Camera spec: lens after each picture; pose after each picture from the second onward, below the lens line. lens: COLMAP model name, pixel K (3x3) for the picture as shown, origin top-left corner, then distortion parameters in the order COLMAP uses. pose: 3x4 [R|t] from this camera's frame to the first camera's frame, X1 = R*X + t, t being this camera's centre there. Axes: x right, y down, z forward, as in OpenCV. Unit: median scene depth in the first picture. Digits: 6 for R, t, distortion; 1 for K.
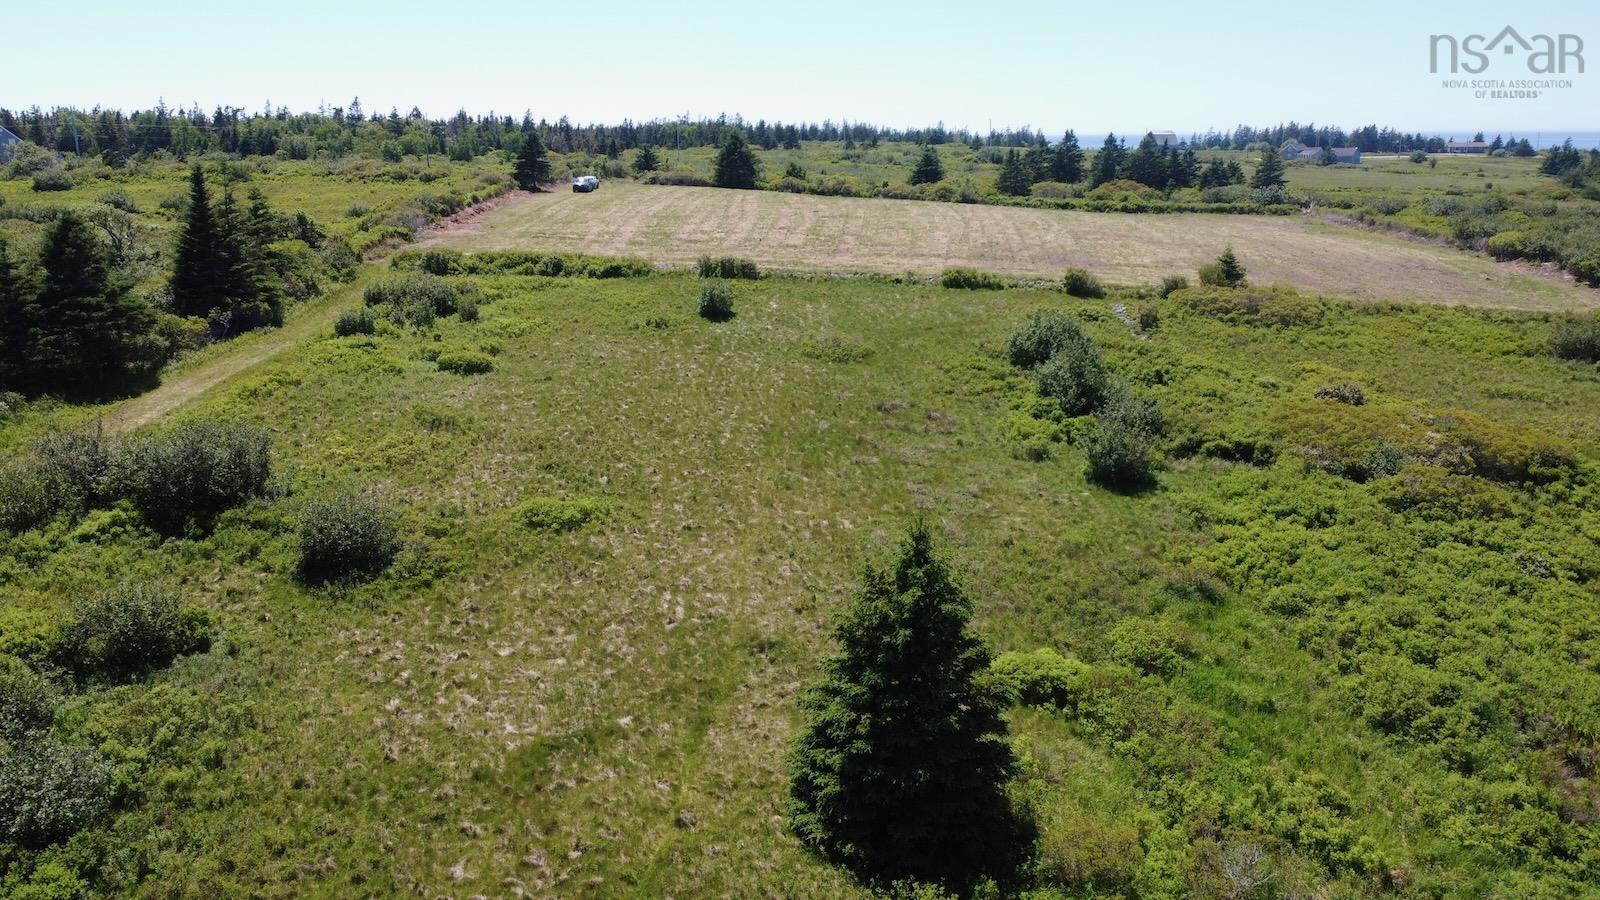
lens RADIAL K [[1187.2, 0, 799.2], [0, 1187.2, 447.3], [0, 0, 1]] dist [-0.003338, -0.002293]
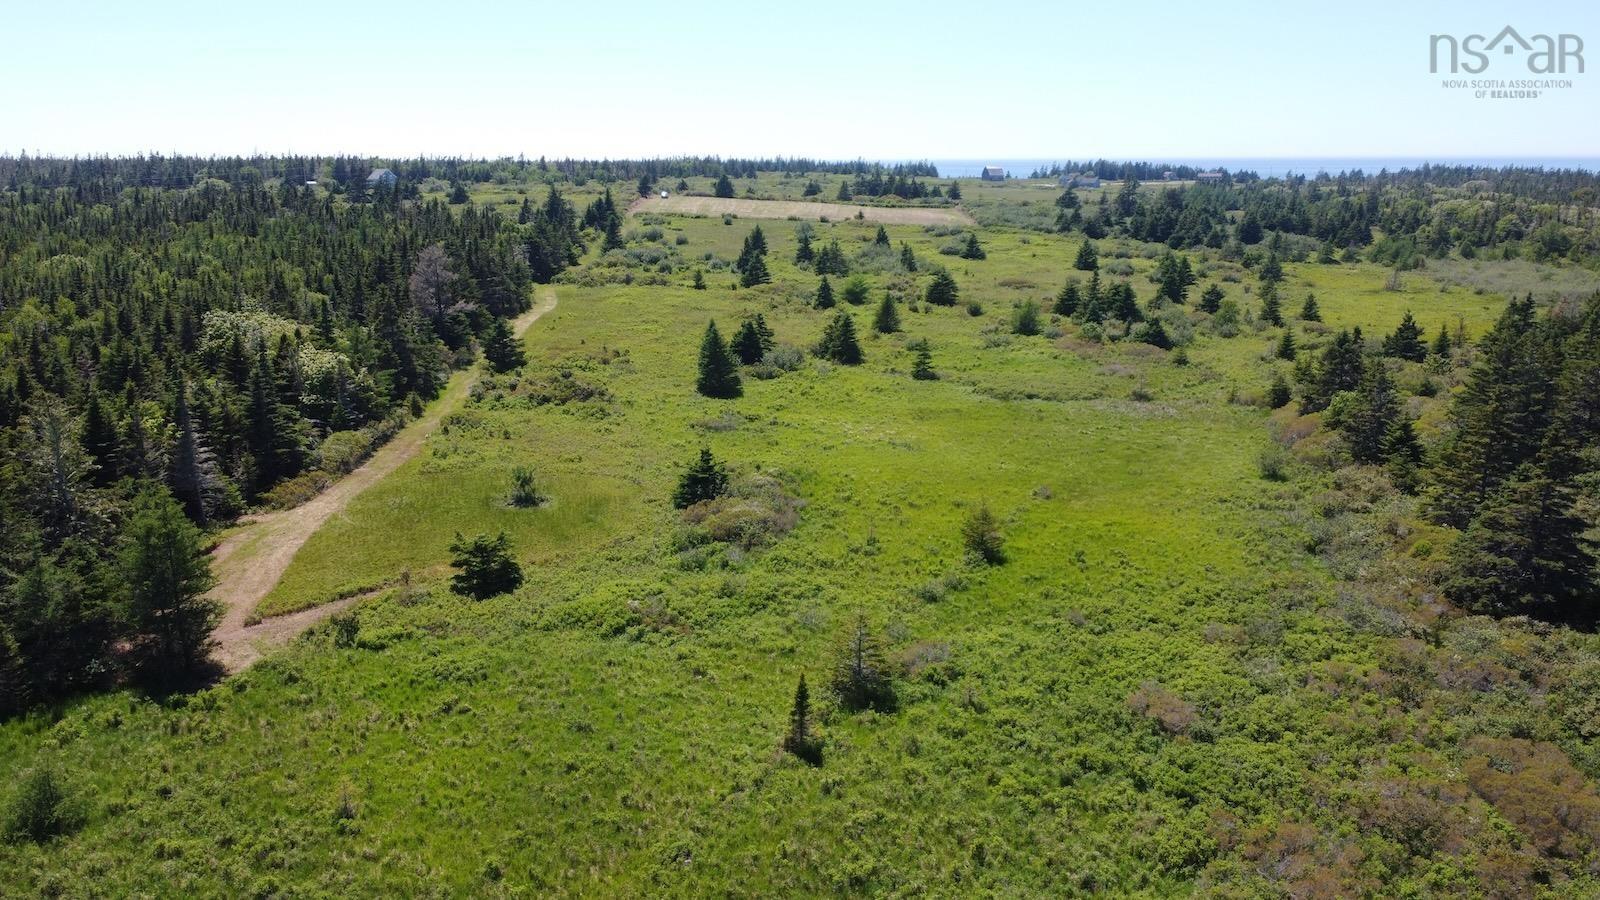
lens RADIAL K [[1187.2, 0, 789.0], [0, 1187.2, 435.6], [0, 0, 1]] dist [-0.003338, -0.002293]
pose [[0.999781, -0.001382, 0.020886, 0.057307], [0.001951, 0.999627, -0.027249, 0.787307], [-0.020841, 0.027284, 0.999410, -3.322175]]
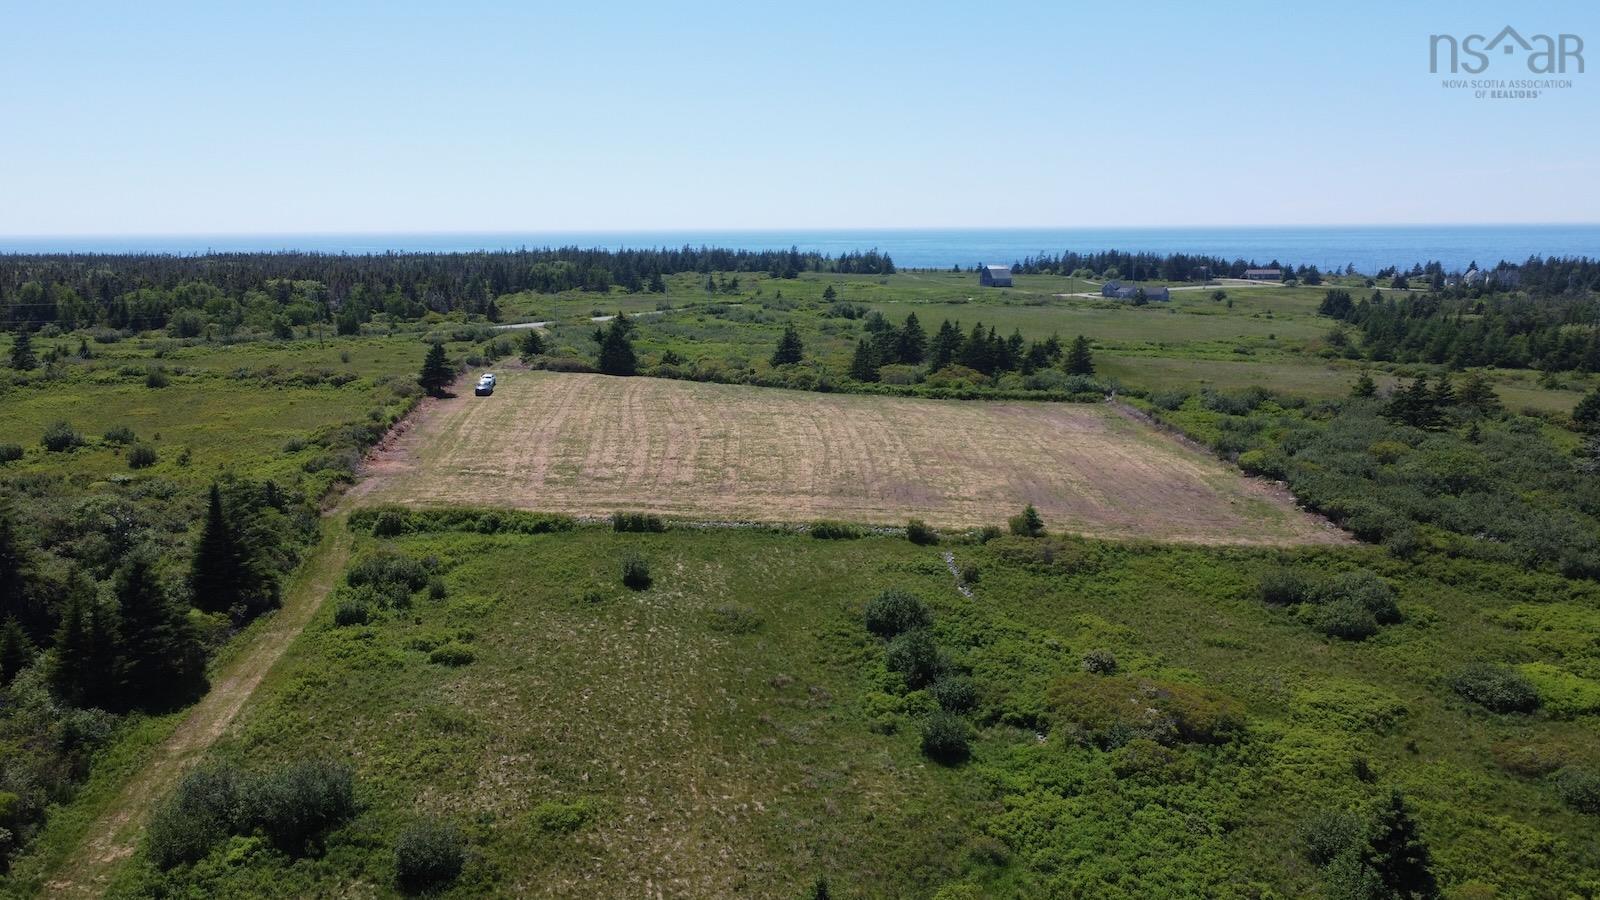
lens RADIAL K [[1187.2, 0, 798.1], [0, 1187.2, 451.6], [0, 0, 1]] dist [-0.003338, -0.002293]
pose [[0.992811, -0.021403, 0.117761, -0.048207], [0.029595, 0.997228, -0.068266, -0.171038], [-0.115973, 0.071261, 0.990693, -0.304559]]
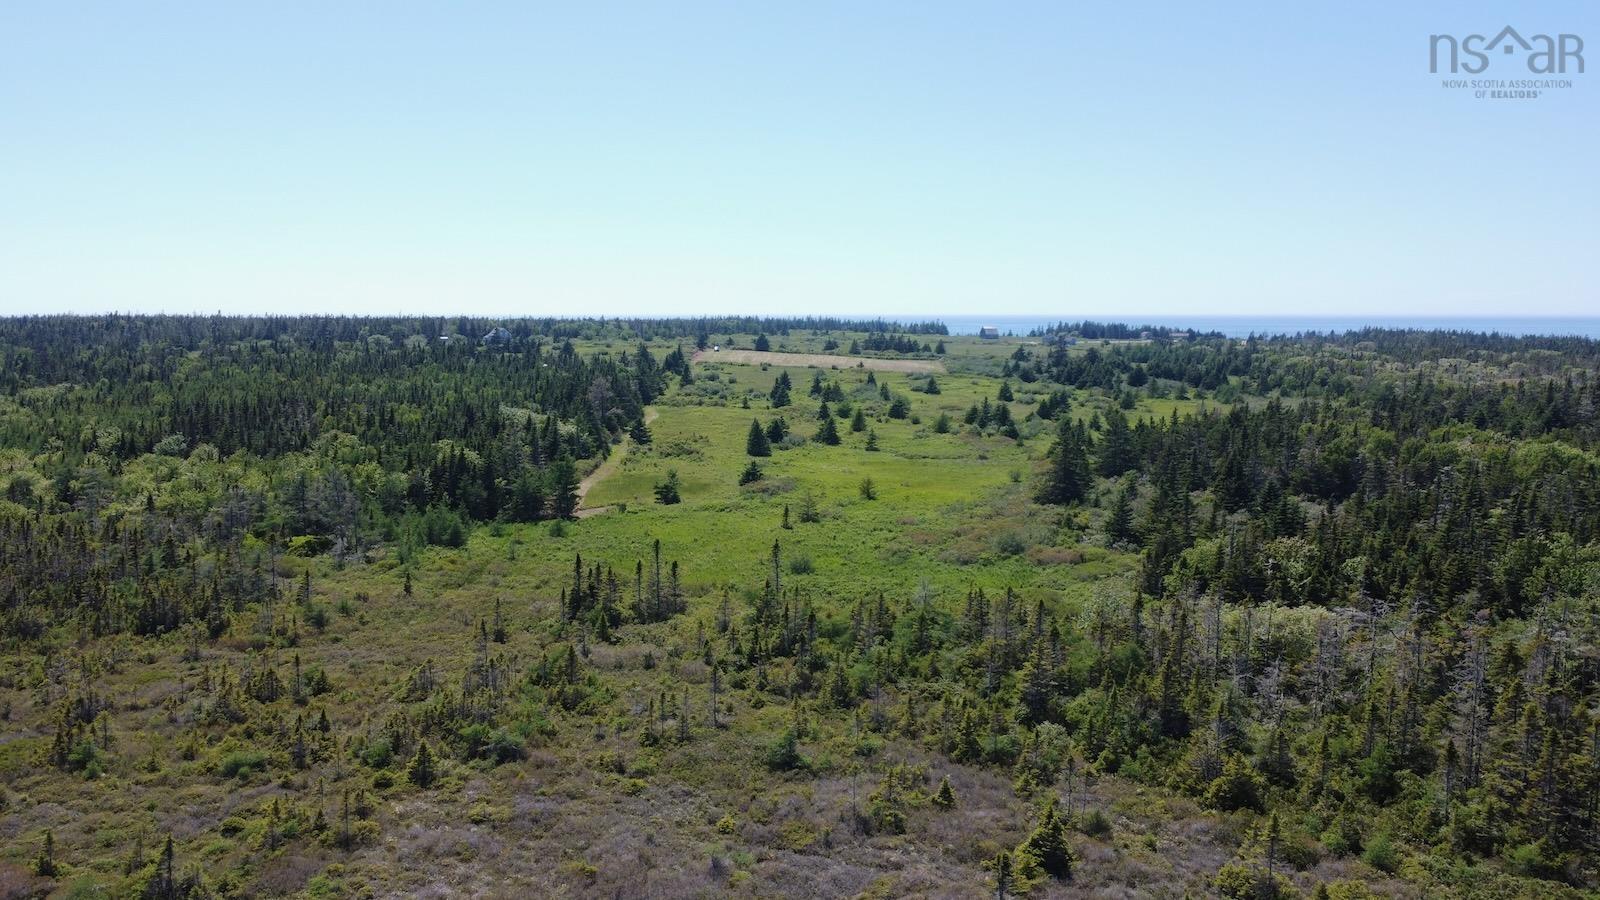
lens RADIAL K [[1187.2, 0, 801.9], [0, 1187.2, 454.3], [0, 0, 1]] dist [-0.003338, -0.002293]
pose [[0.999951, 0.009689, 0.002259, 0.106249], [-0.009286, 0.990451, -0.137552, 1.151620], [-0.003570, 0.137524, 0.990492, -4.936273]]
